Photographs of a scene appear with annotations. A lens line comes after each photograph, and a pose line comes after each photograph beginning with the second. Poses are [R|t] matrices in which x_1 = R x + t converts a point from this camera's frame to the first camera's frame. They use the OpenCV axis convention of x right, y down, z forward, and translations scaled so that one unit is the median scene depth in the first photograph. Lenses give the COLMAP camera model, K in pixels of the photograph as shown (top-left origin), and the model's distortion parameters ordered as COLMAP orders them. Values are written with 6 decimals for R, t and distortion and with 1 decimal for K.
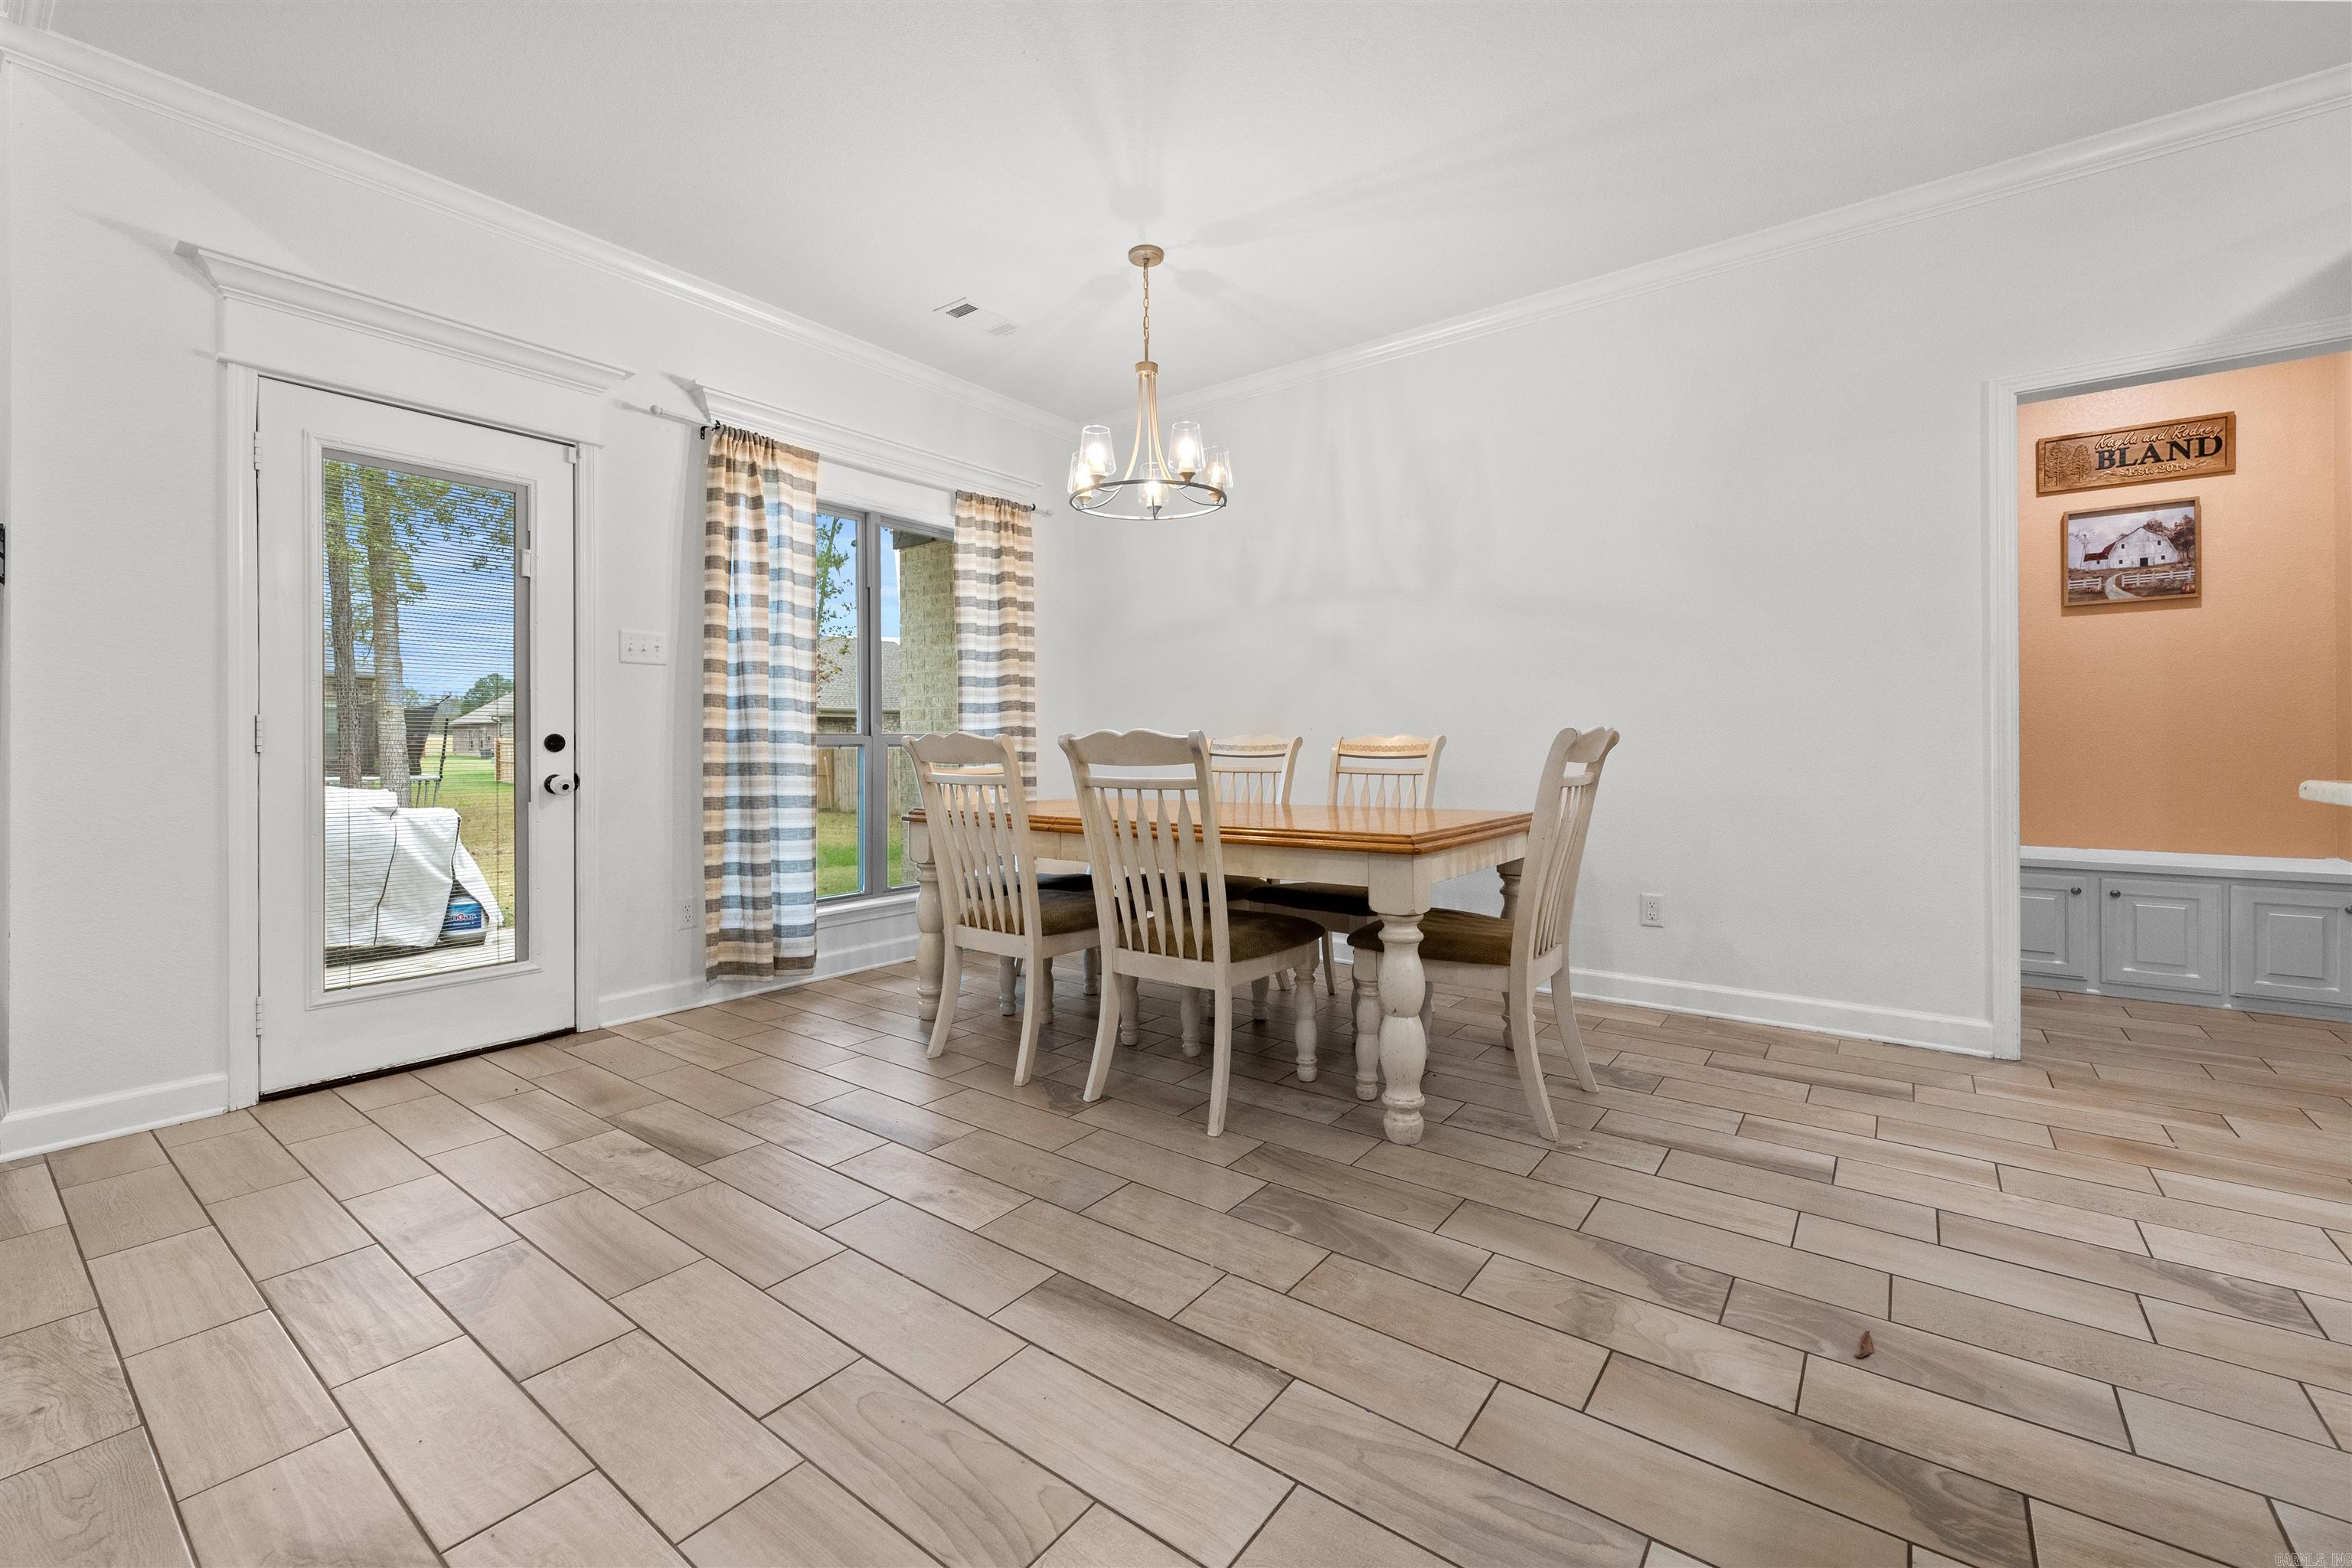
lens RADIAL K [[968.8, 0, 1167.2], [0, 968.8, 746.7], [0, 0, 1]] dist [0.007912, -0.003714]
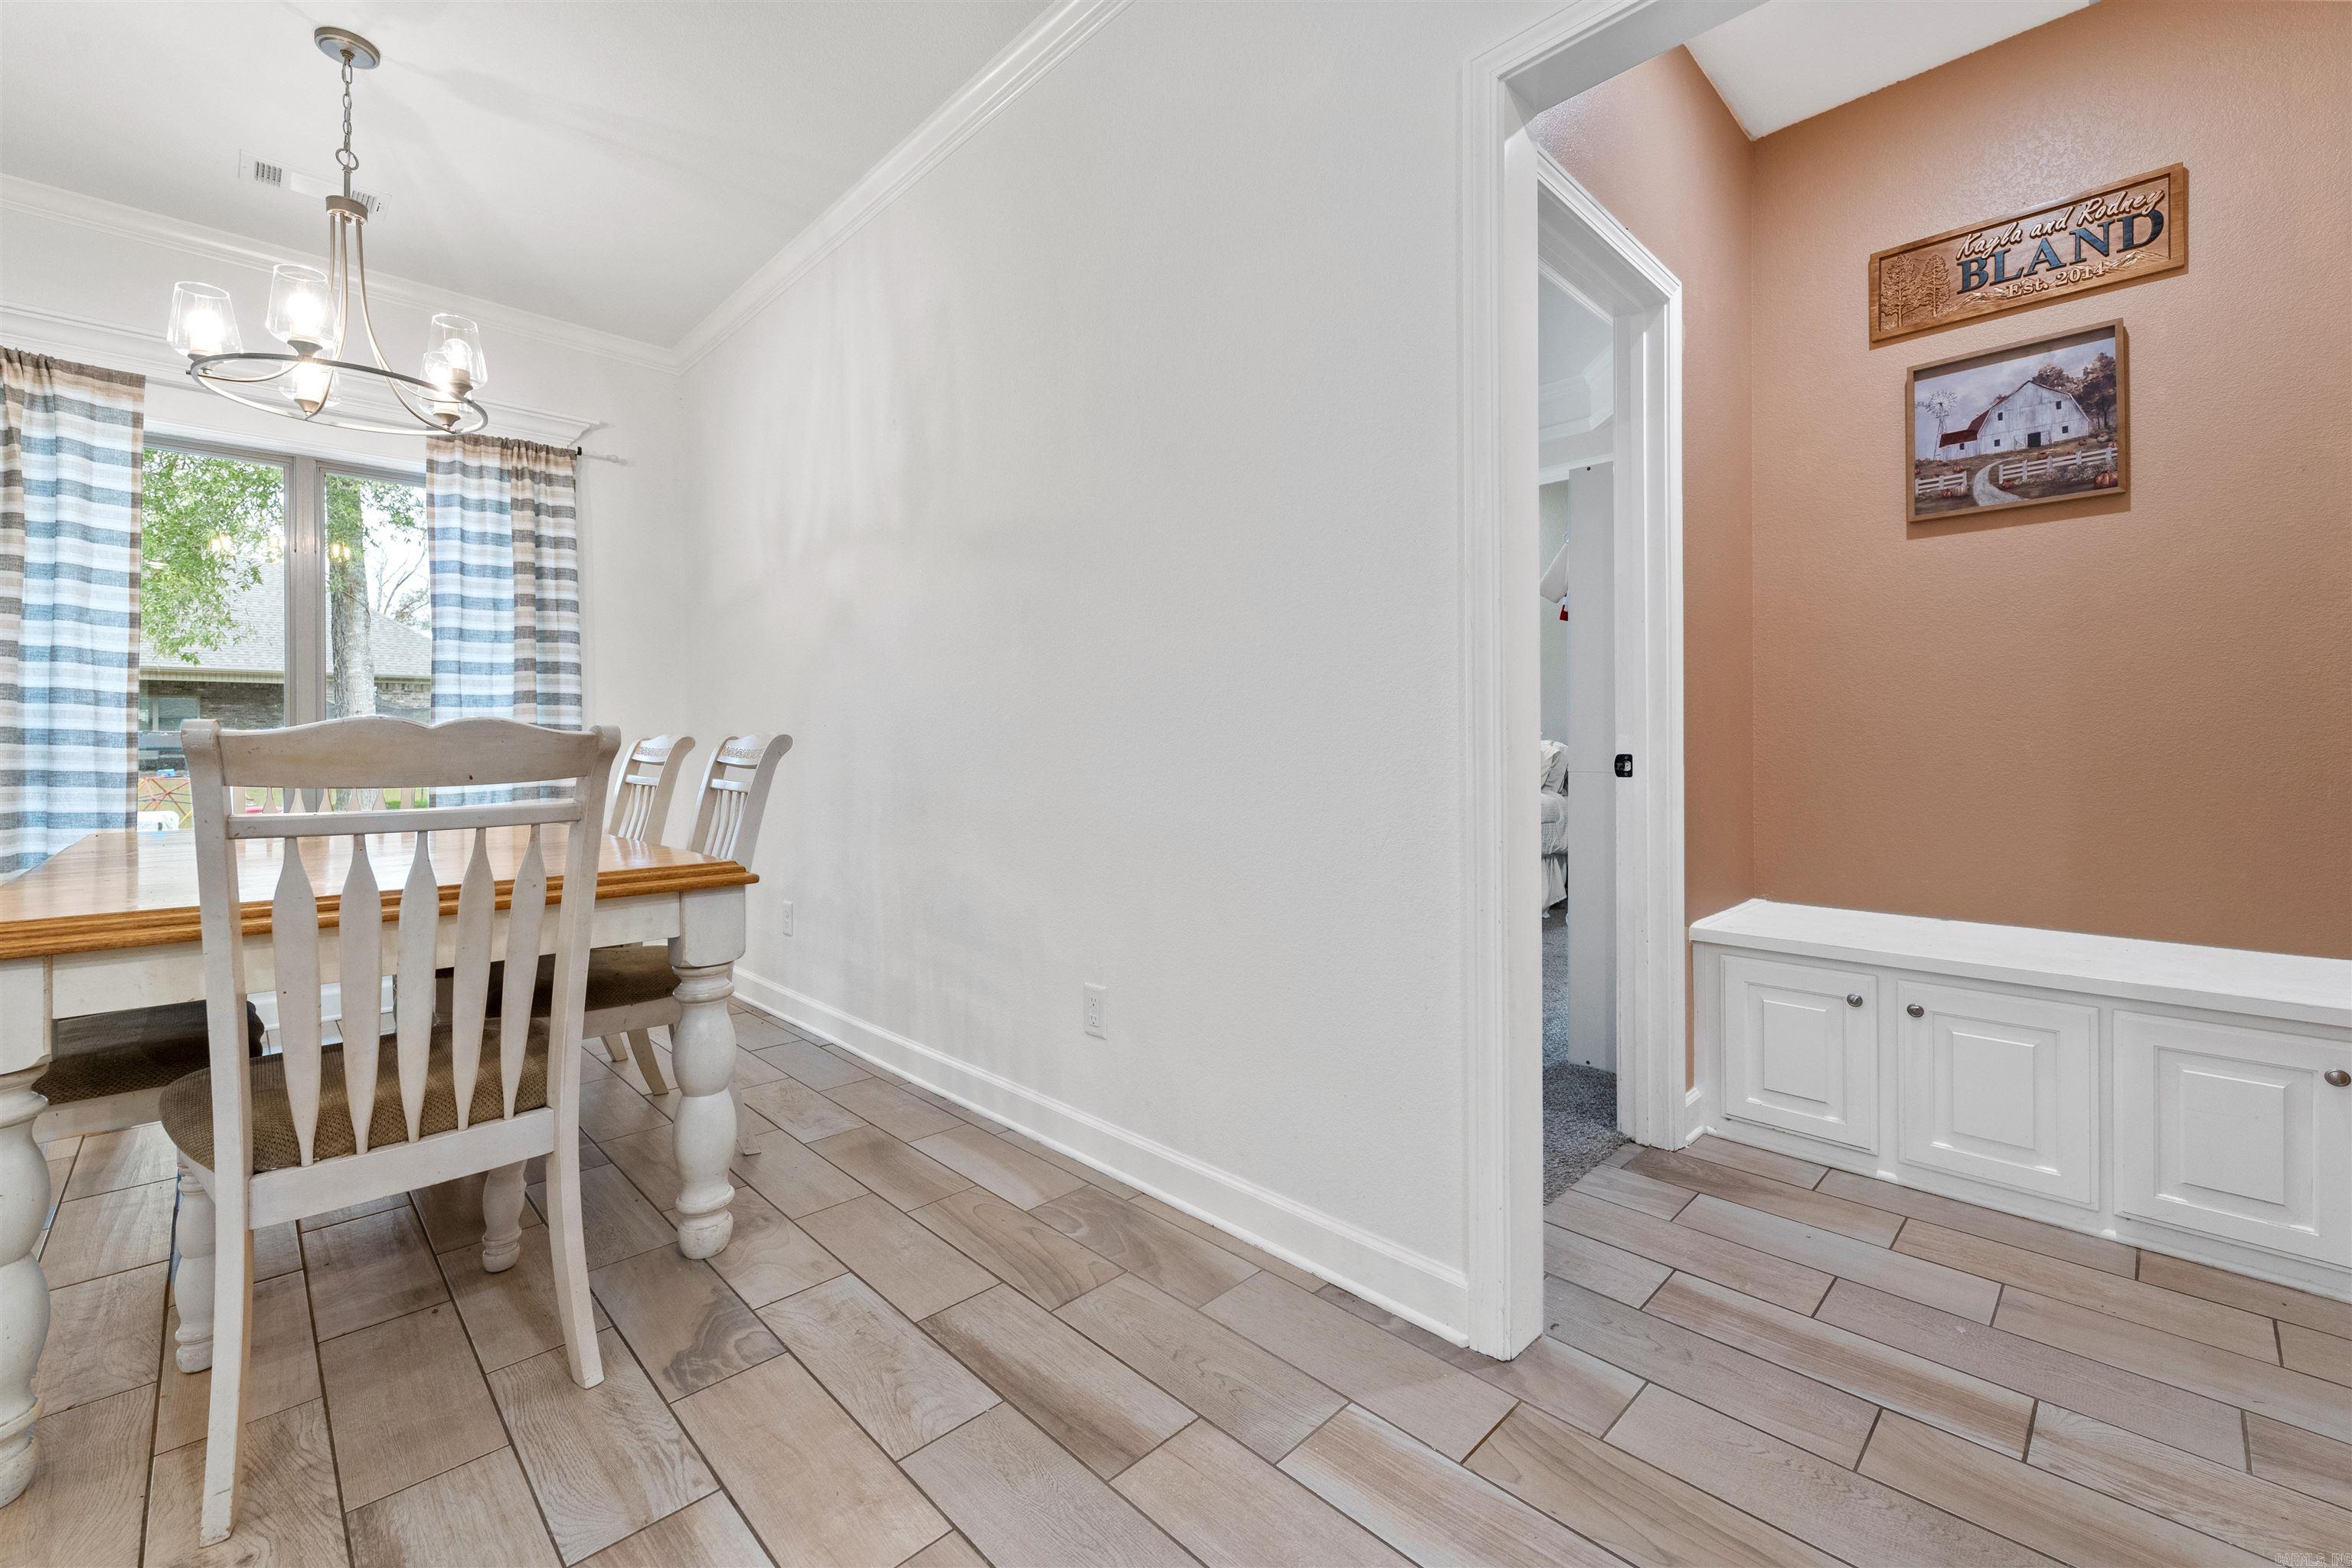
lens RADIAL K [[967.5, 0, 1166.6], [0, 967.5, 740.9], [0, 0, 1]] dist [0.001100, -0.000002]
pose [[0.989390, -0.000299, -0.145283, 0.636425], [-0.000305, 0.999991, -0.004133, -0.004435], [0.145283, 0.004134, 0.989382, 0.382181]]
